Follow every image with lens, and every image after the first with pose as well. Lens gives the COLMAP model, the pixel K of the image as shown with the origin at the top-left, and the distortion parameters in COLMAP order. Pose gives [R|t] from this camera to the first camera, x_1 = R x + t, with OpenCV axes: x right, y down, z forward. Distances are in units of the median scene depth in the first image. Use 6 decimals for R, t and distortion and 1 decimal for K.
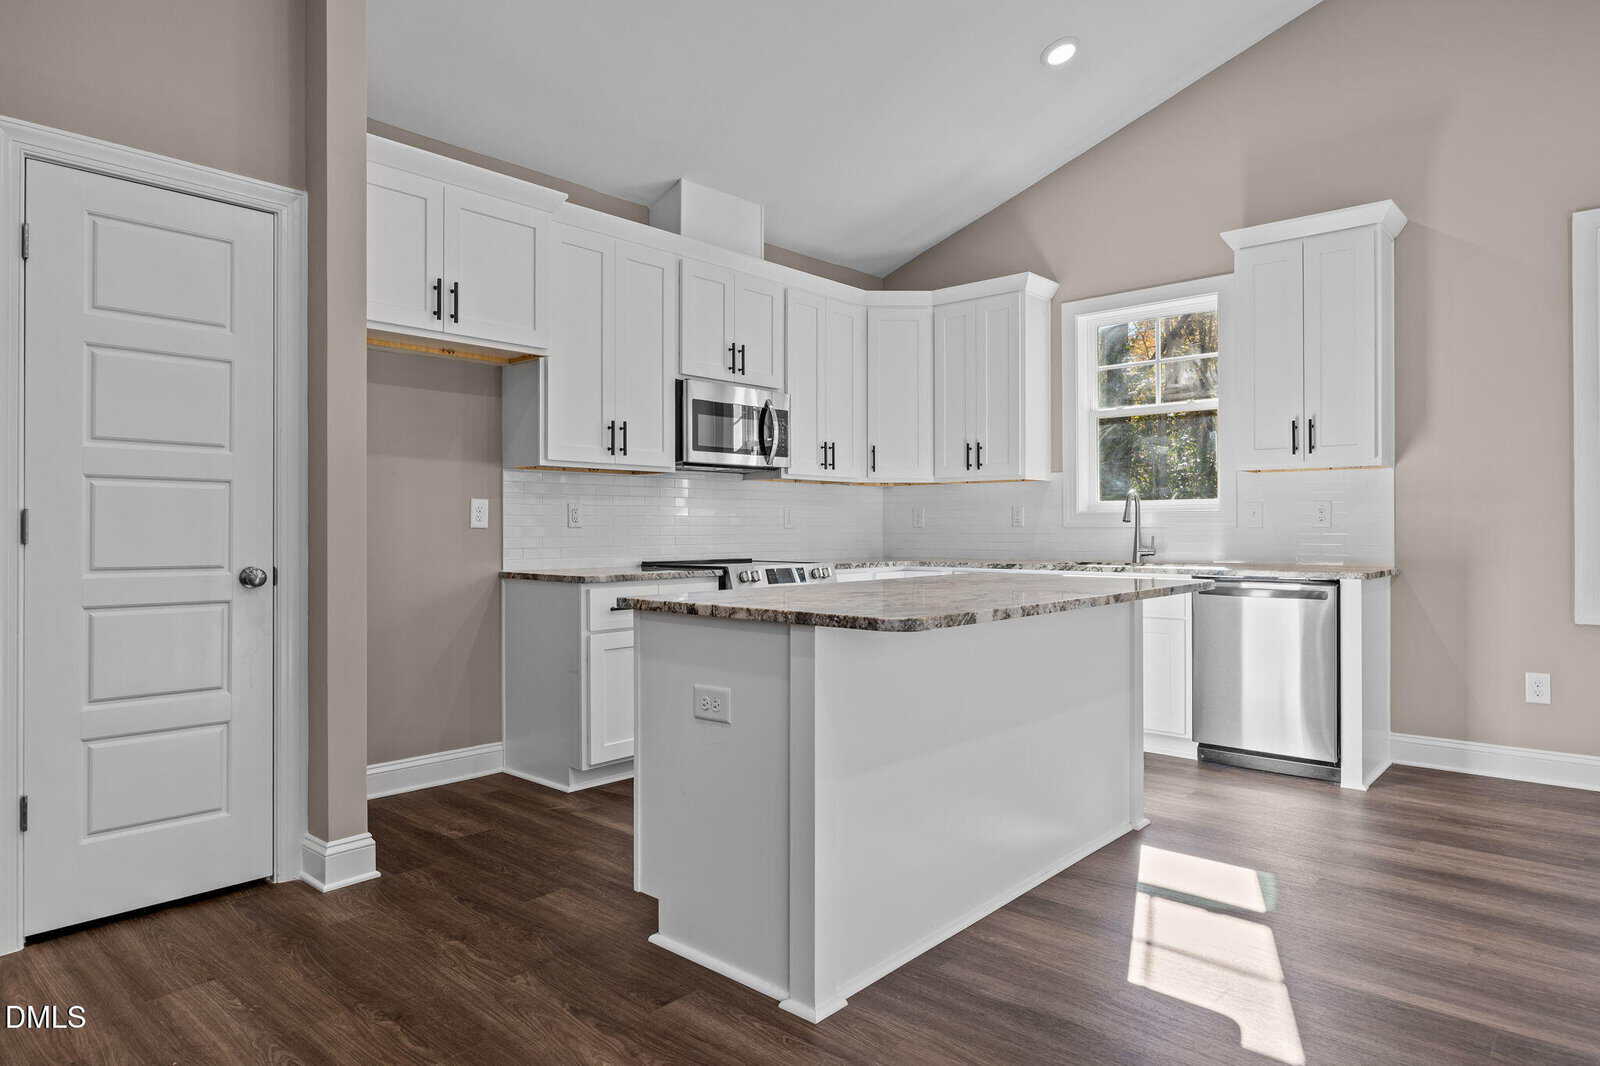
lens RADIAL K [[959.0, 0, 793.8], [0, 959.0, 527.3], [0, 0, 1]] dist [-0.000769, -0.001335]
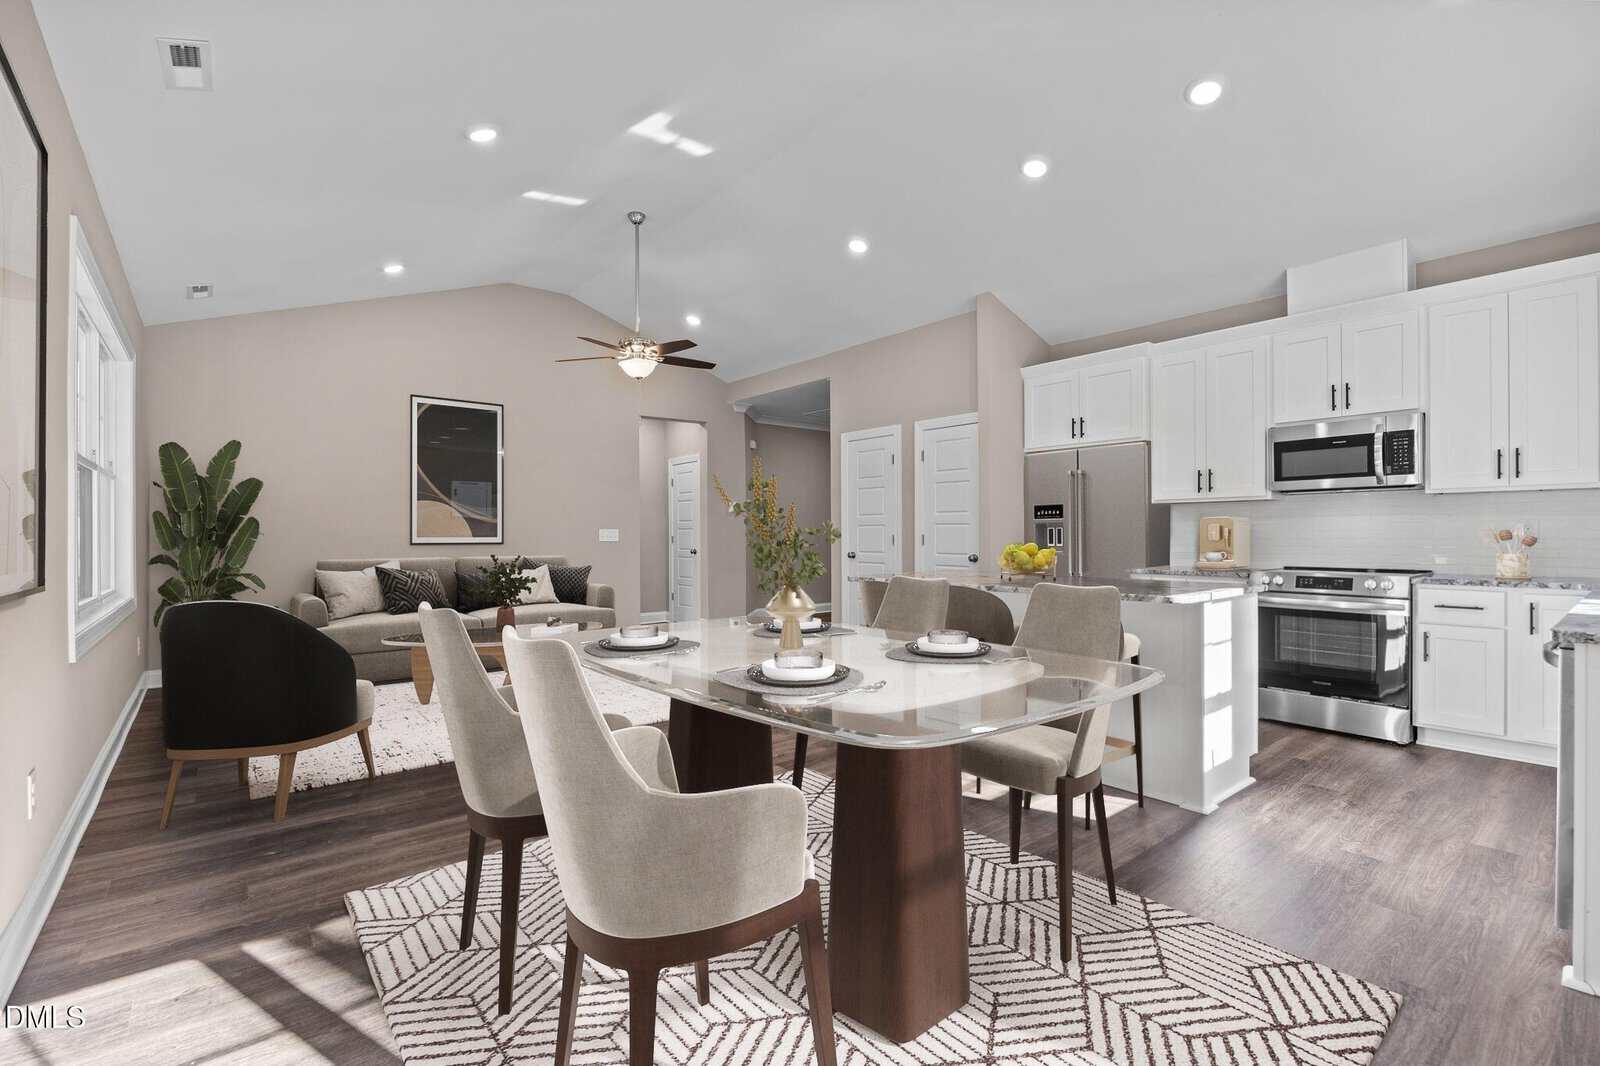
lens RADIAL K [[714.1, 0, 791.0], [0, 714.1, 539.5], [0, 0, 1]] dist [-0.007971, 0.000050]
pose [[-0.154727, 0.010021, -0.987906, 0.988775], [0.005876, 0.999940, 0.009222, -0.015140], [0.987940, -0.004378, -0.154777, 0.516237]]
